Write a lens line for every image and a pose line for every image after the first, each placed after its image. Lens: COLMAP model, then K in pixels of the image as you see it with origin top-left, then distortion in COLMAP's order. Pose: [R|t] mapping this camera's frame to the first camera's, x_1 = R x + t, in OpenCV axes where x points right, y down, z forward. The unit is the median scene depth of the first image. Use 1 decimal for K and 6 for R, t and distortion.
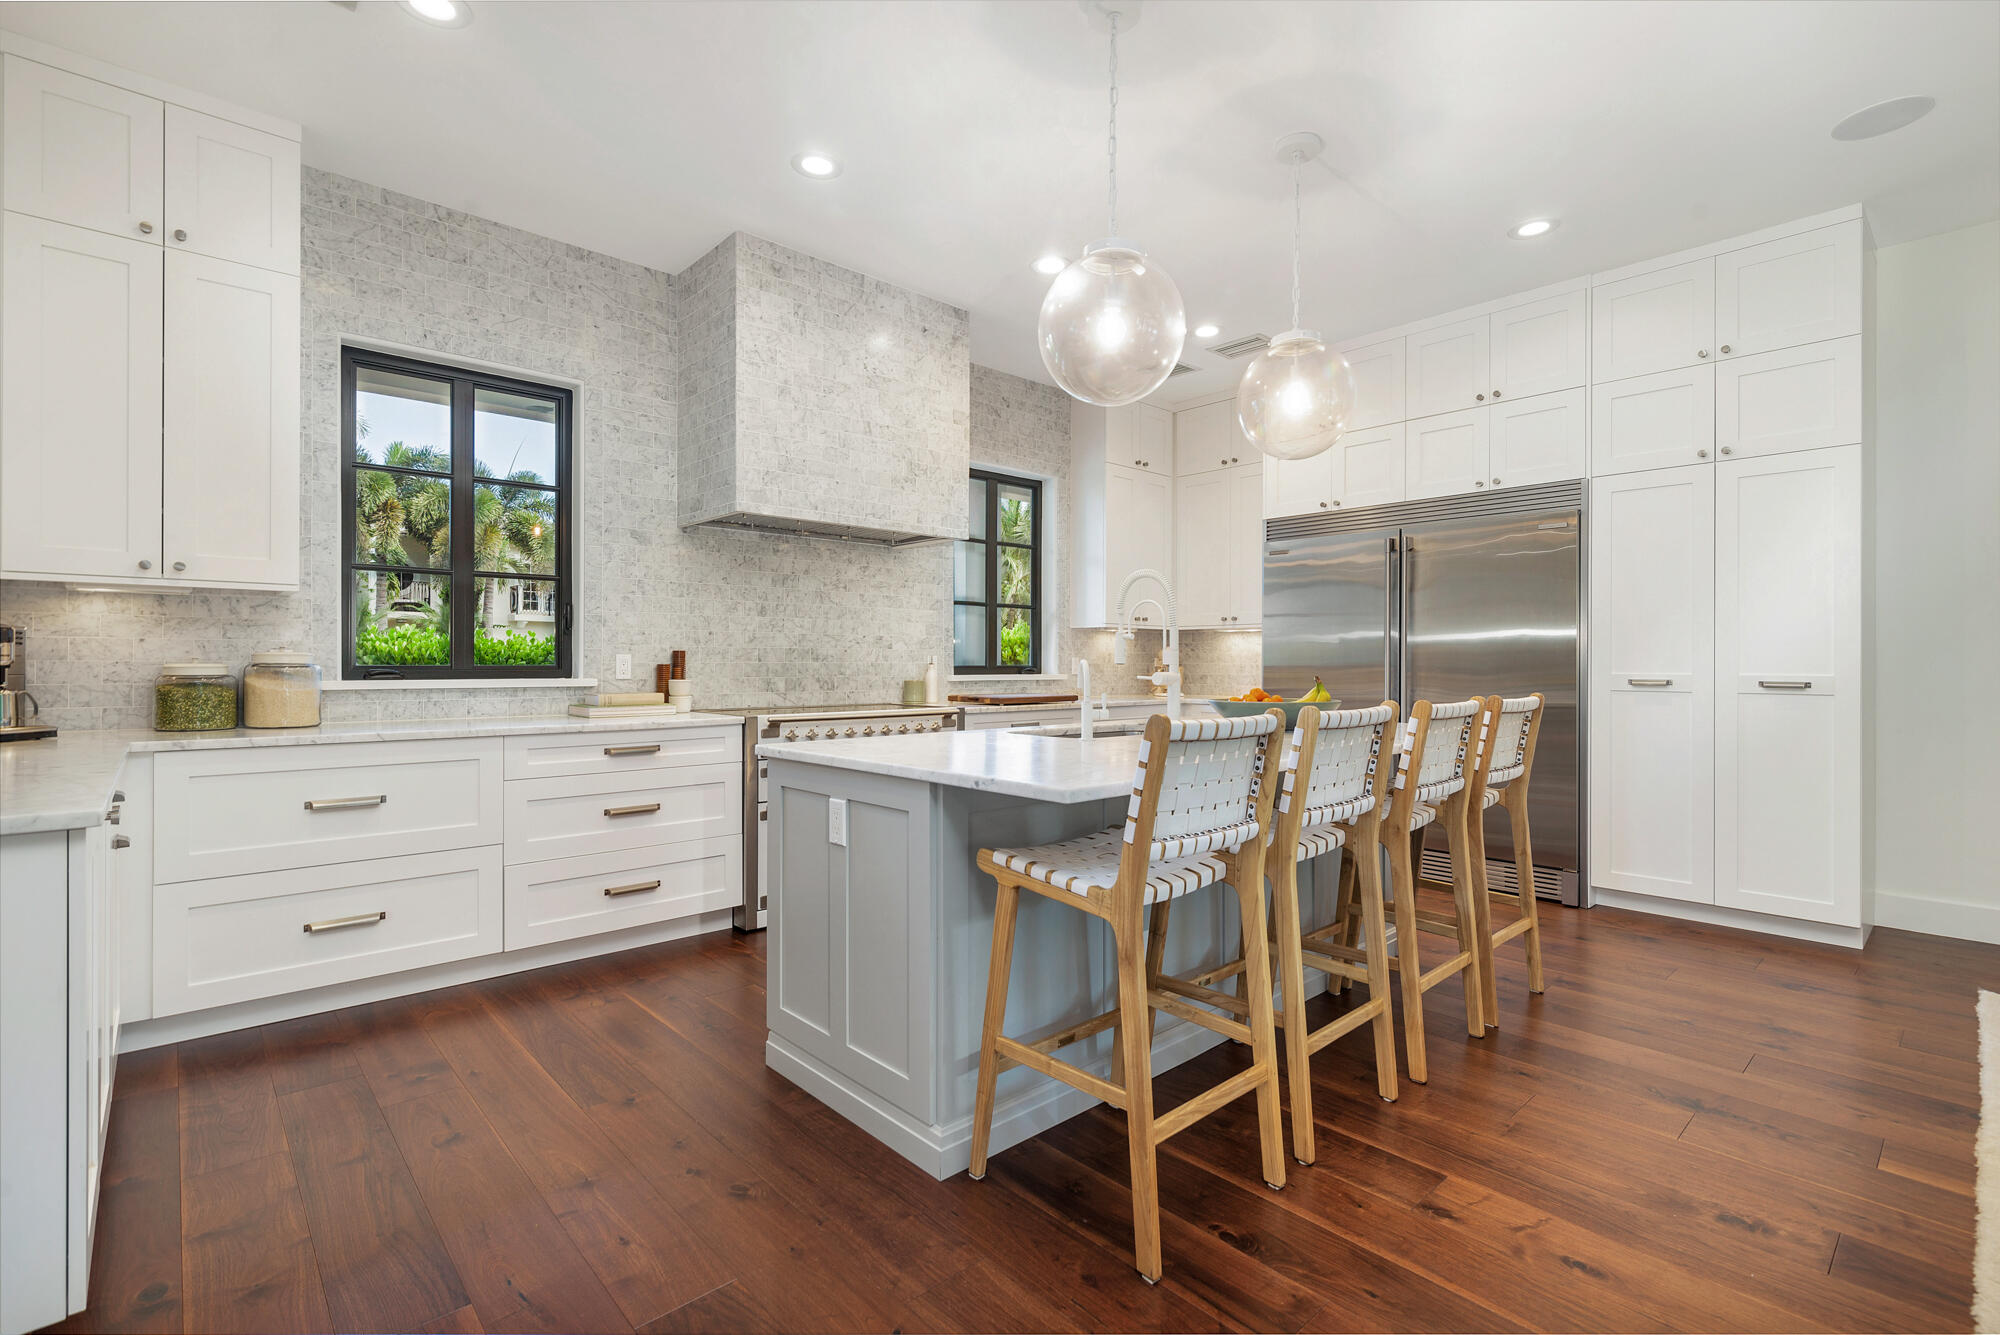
lens RADIAL K [[921.5, 0, 1007.6], [0, 921.5, 667.0], [0, 0, 1]] dist [0.002480, -0.000307]
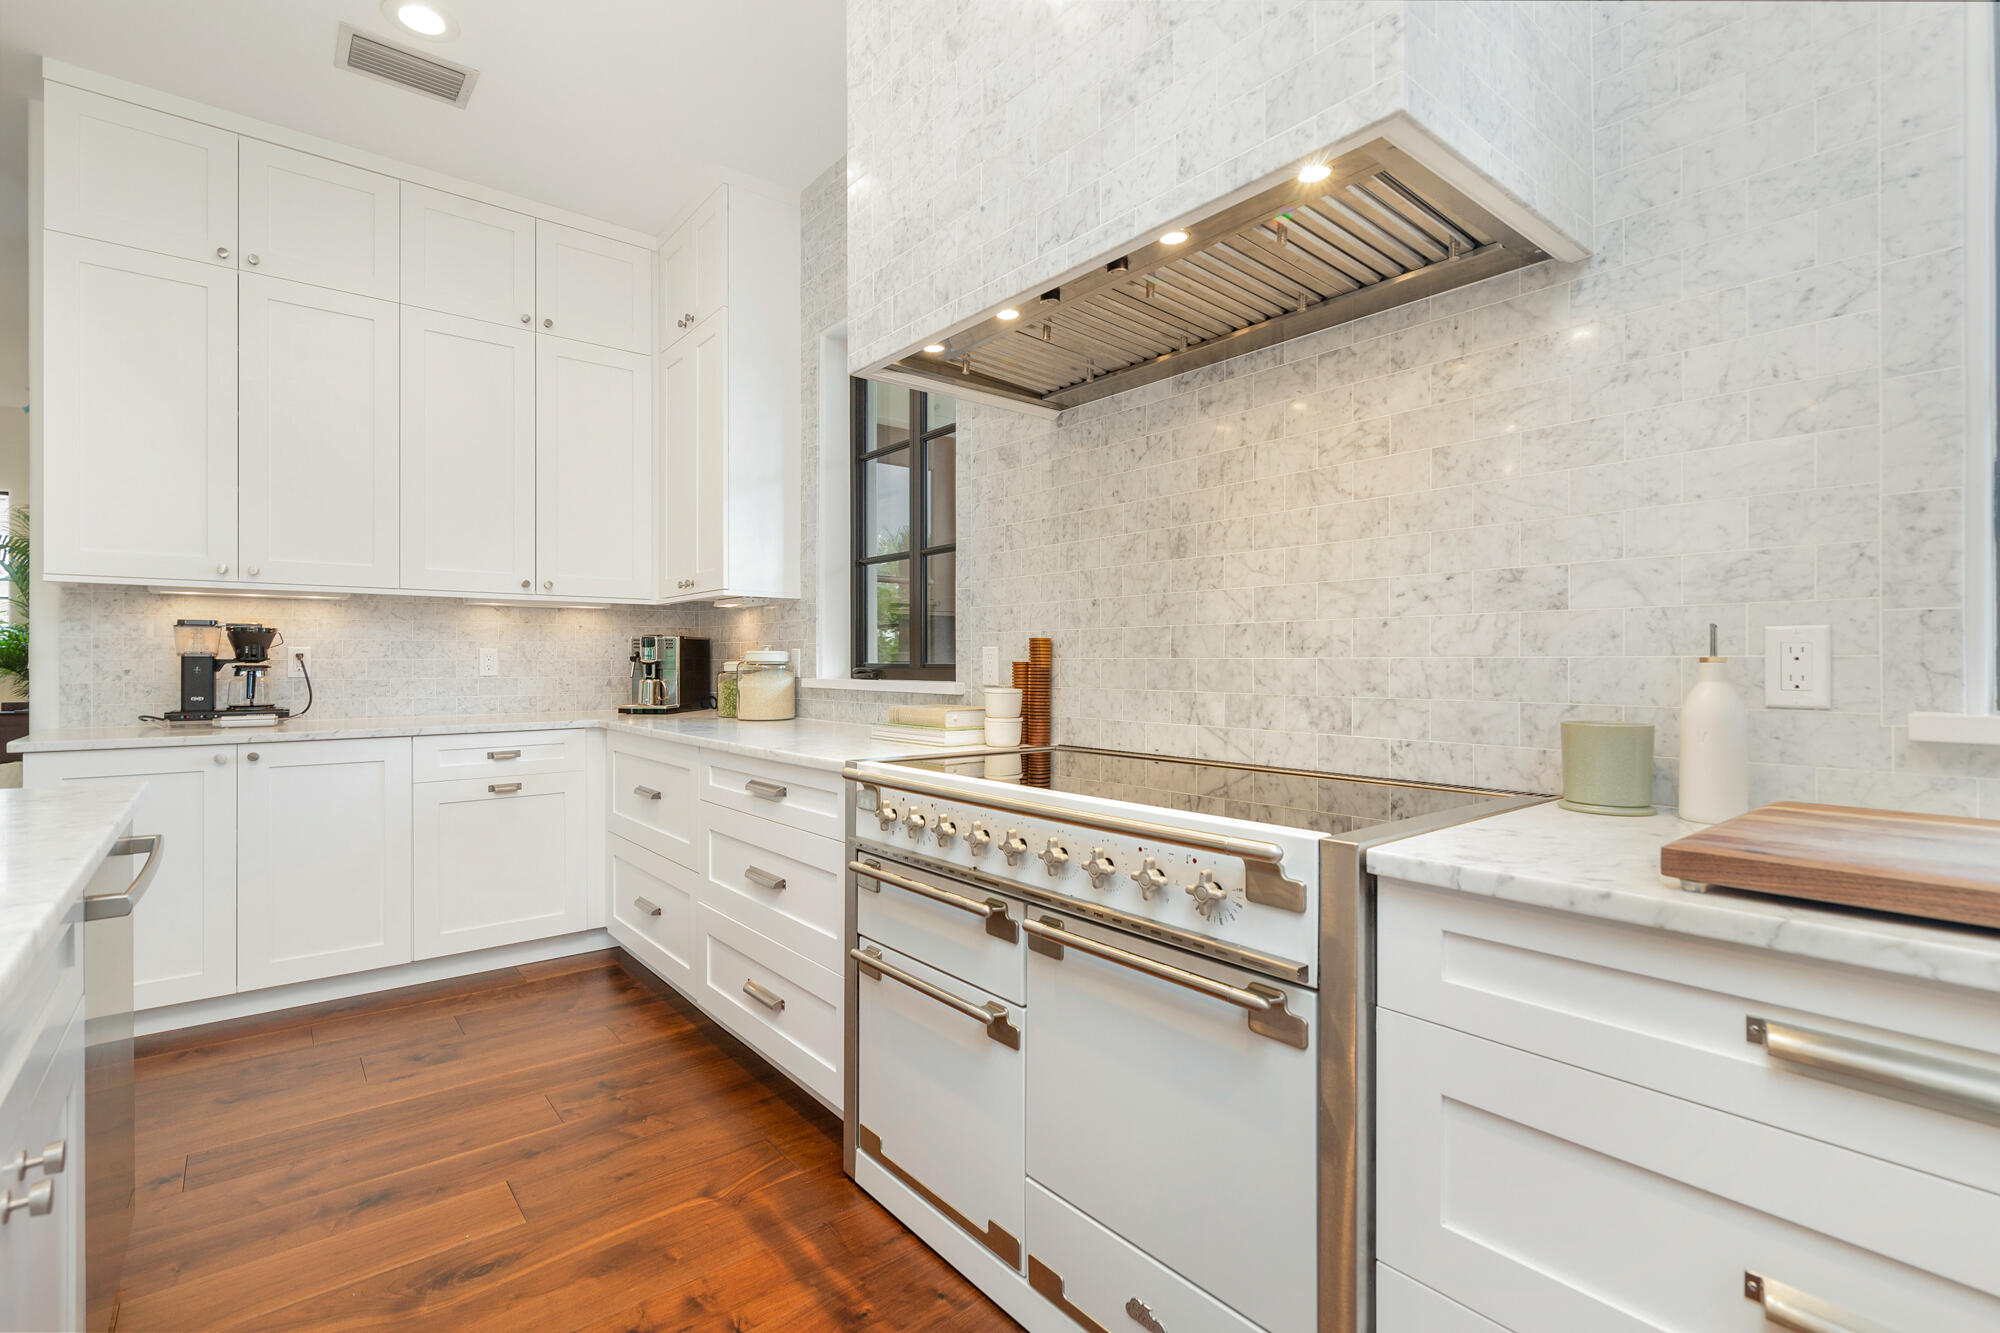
lens RADIAL K [[909.7, 0, 996.4], [0, 909.7, 662.3], [0, 0, 1]] dist [-0.000846, -0.000214]
pose [[-0.058105, -0.003495, -0.998304, 0.211308], [-0.006760, 0.999972, -0.003107, -0.000916], [0.998288, 0.006568, -0.058127, 1.034358]]
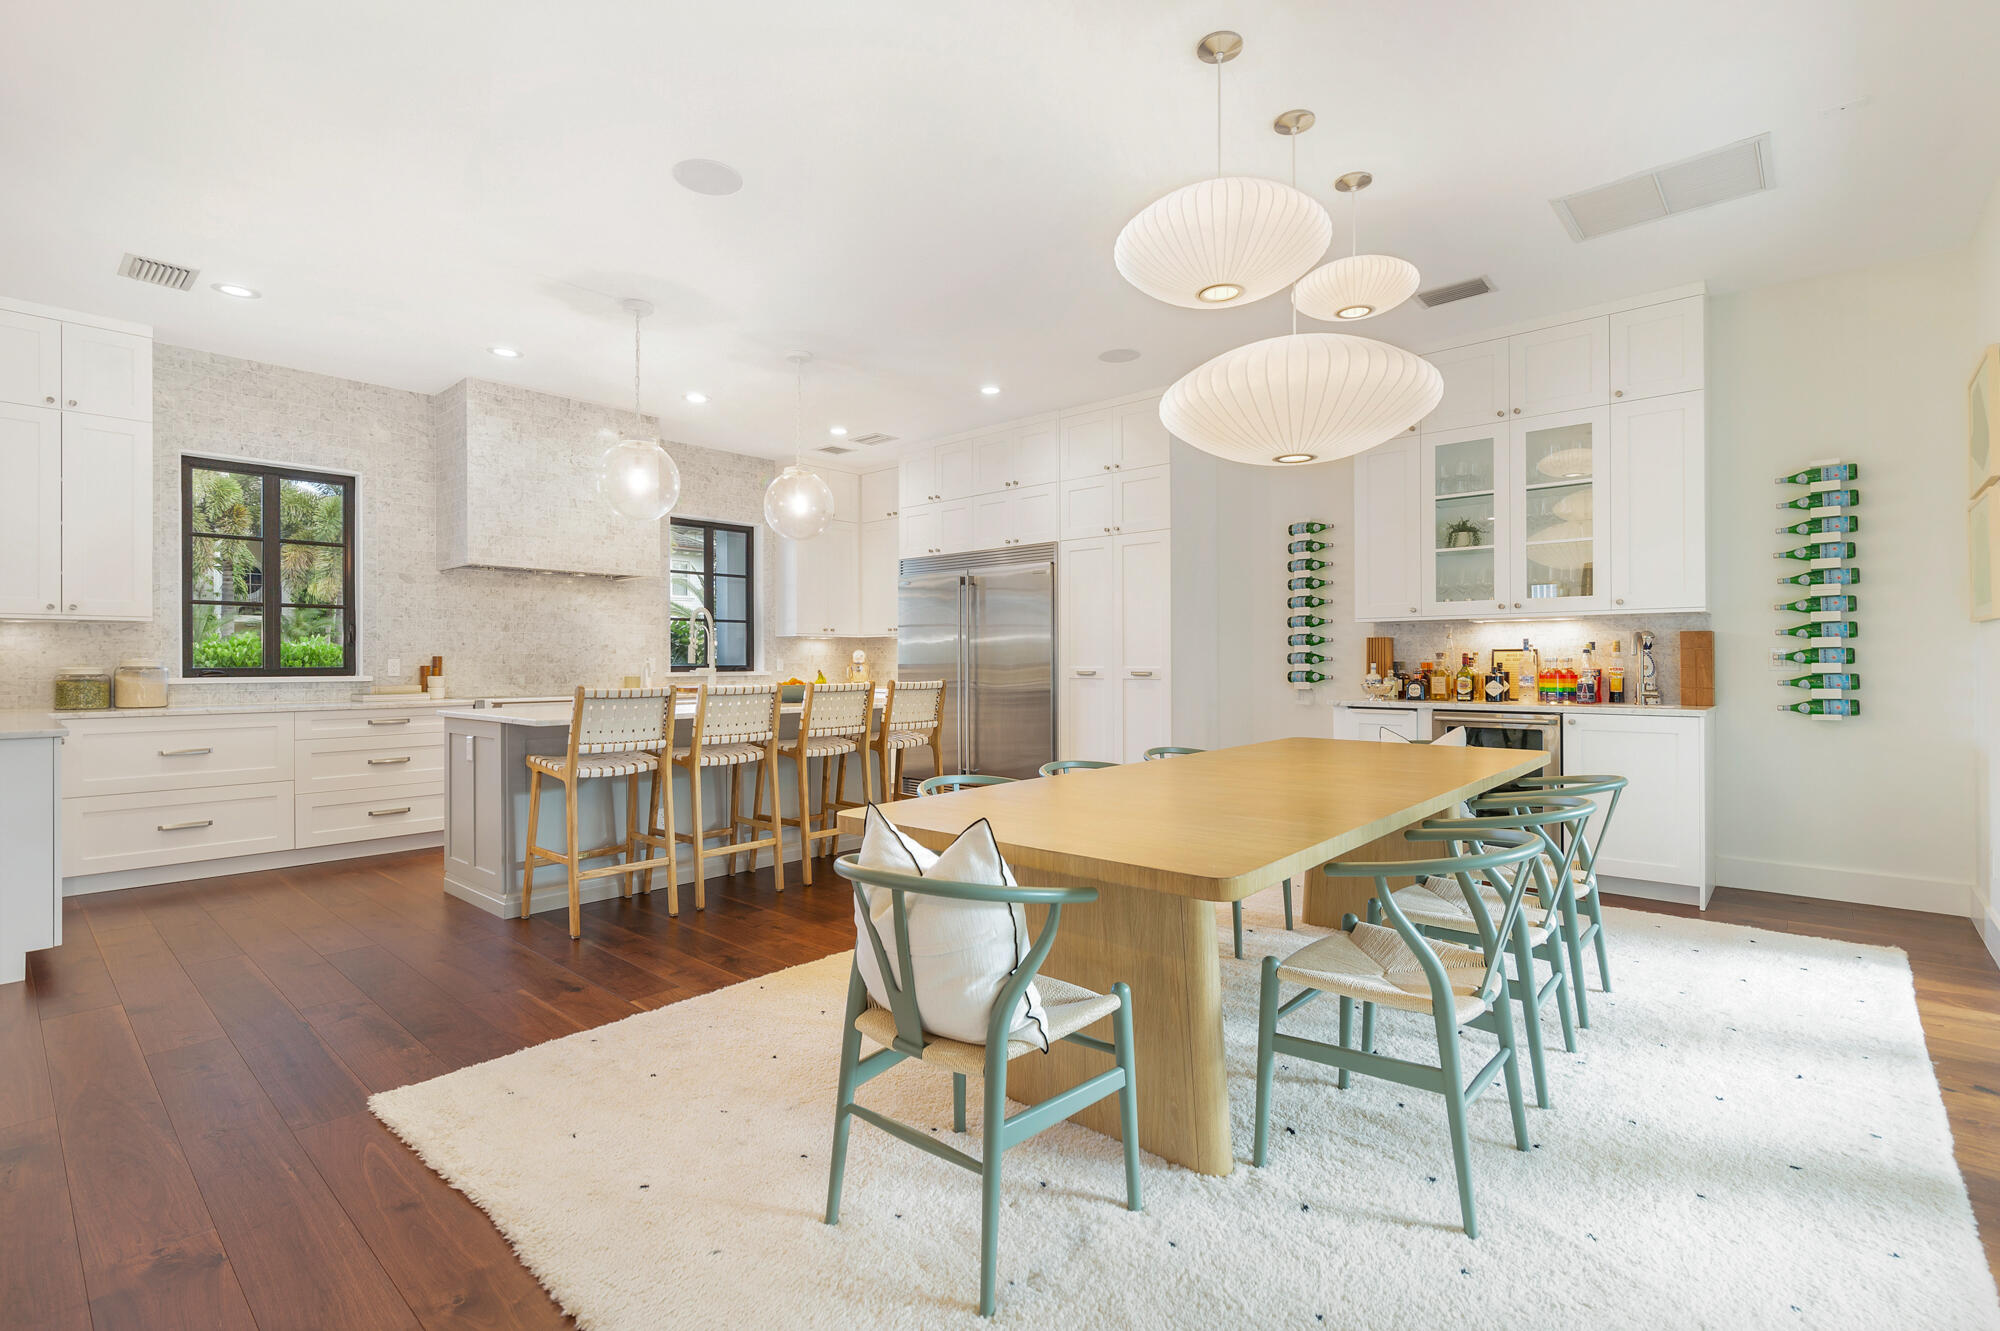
lens RADIAL K [[921.5, 0, 1007.6], [0, 921.5, 665.0], [0, 0, 1]] dist [0.002480, -0.000307]
pose [[0.994718, -0.006484, 0.102442, 0.392237], [0.006740, 0.999975, -0.002154, 0.005093], [-0.102425, 0.002833, 0.994737, -0.538740]]
